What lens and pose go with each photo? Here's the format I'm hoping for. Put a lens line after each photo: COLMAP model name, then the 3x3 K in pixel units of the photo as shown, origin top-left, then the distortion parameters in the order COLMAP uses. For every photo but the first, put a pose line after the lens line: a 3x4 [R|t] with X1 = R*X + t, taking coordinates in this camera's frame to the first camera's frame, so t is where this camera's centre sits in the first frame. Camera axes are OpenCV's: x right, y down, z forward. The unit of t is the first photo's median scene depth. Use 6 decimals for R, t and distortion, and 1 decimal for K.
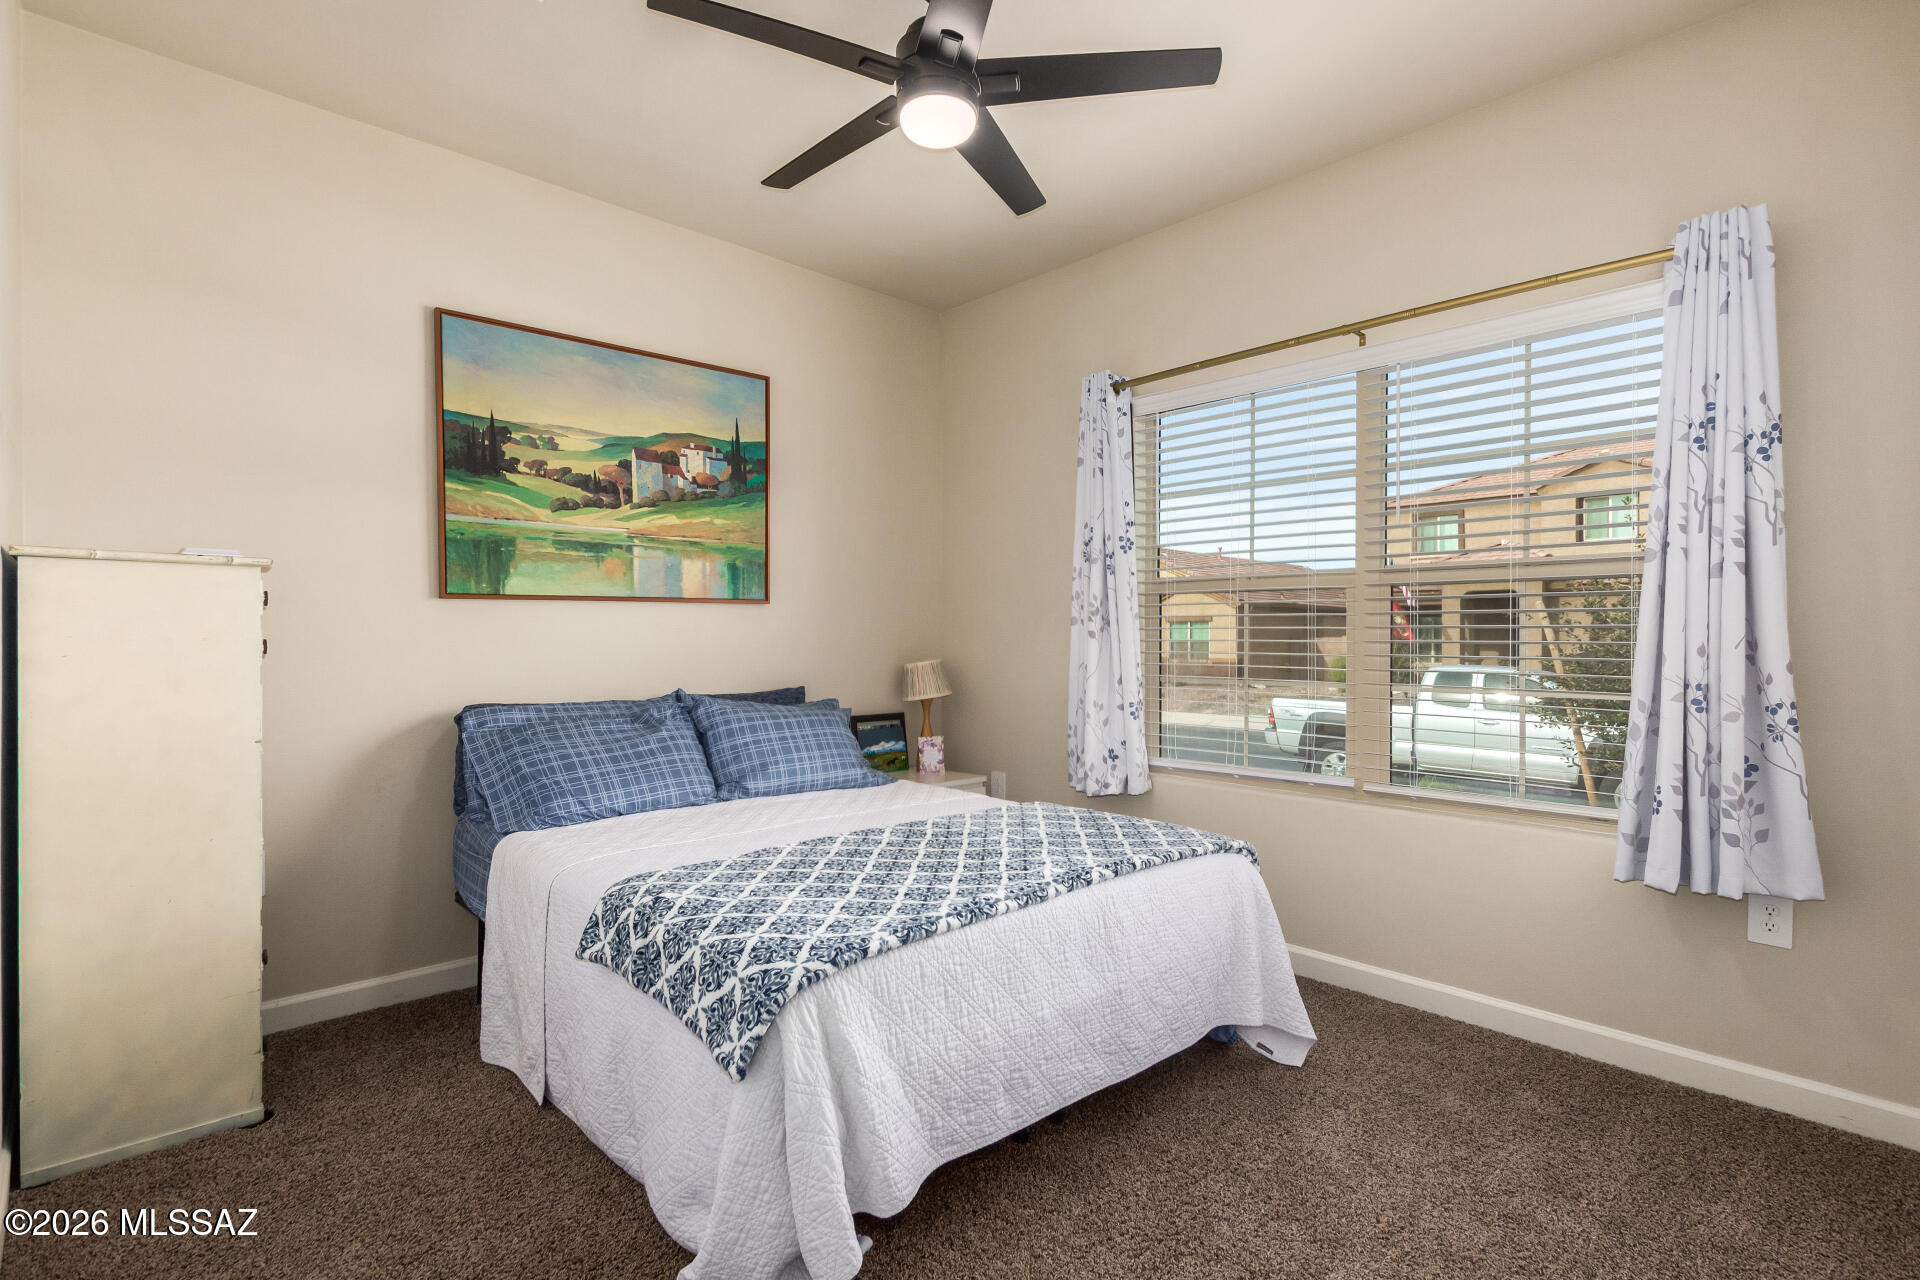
lens RADIAL K [[905.0, 0, 972.4], [0, 905.0, 638.2], [0, 0, 1]] dist [0.012897, -0.005365]
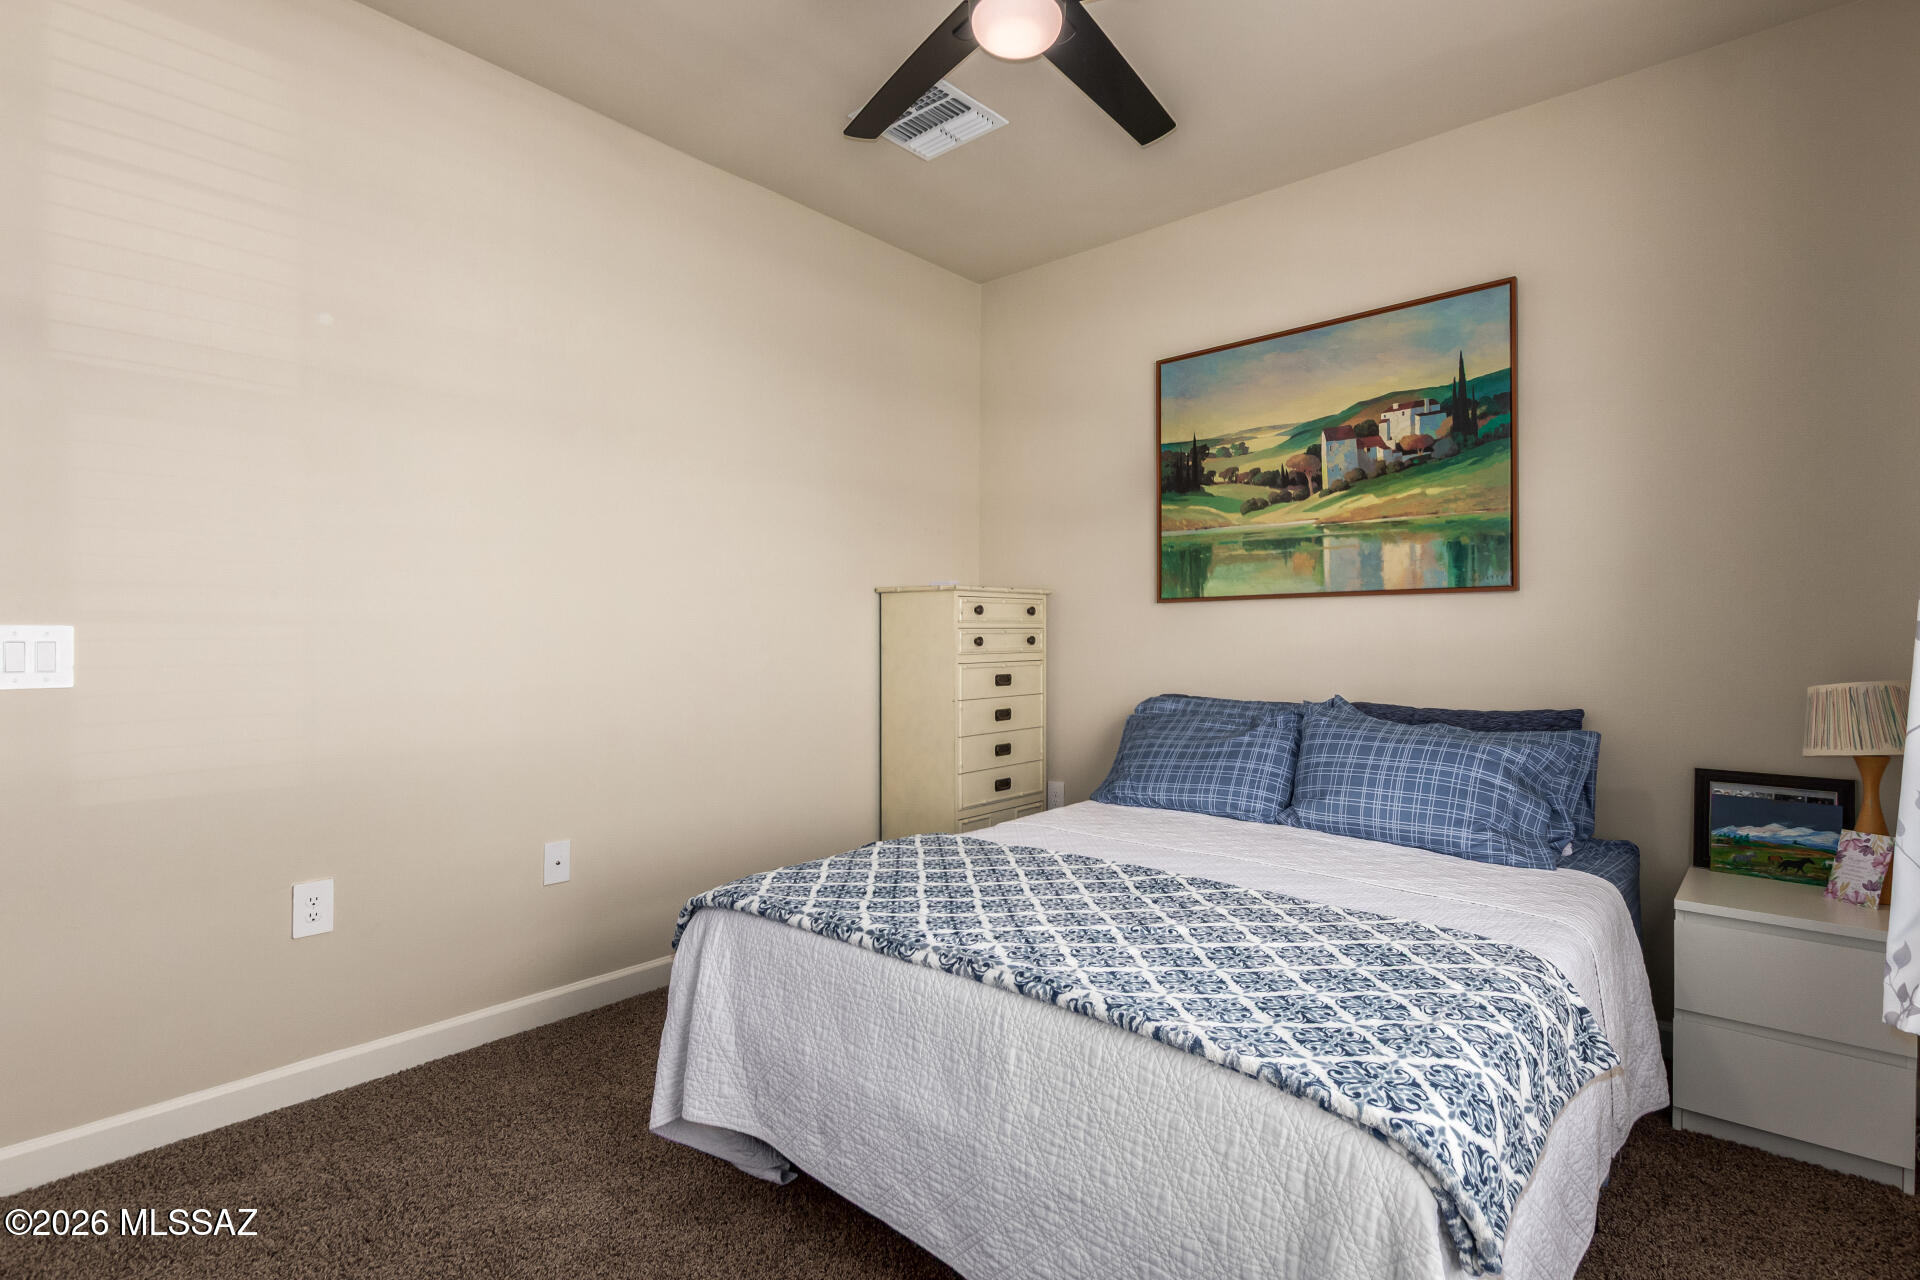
lens RADIAL K [[905.0, 0, 970.3], [0, 905.0, 638.9], [0, 0, 1]] dist [0.012897, -0.005365]
pose [[0.115896, 0.003819, -0.993254, 0.509396], [-0.004567, 0.999984, 0.003312, 0.000263], [0.993251, 0.004153, 0.115911, 0.553766]]
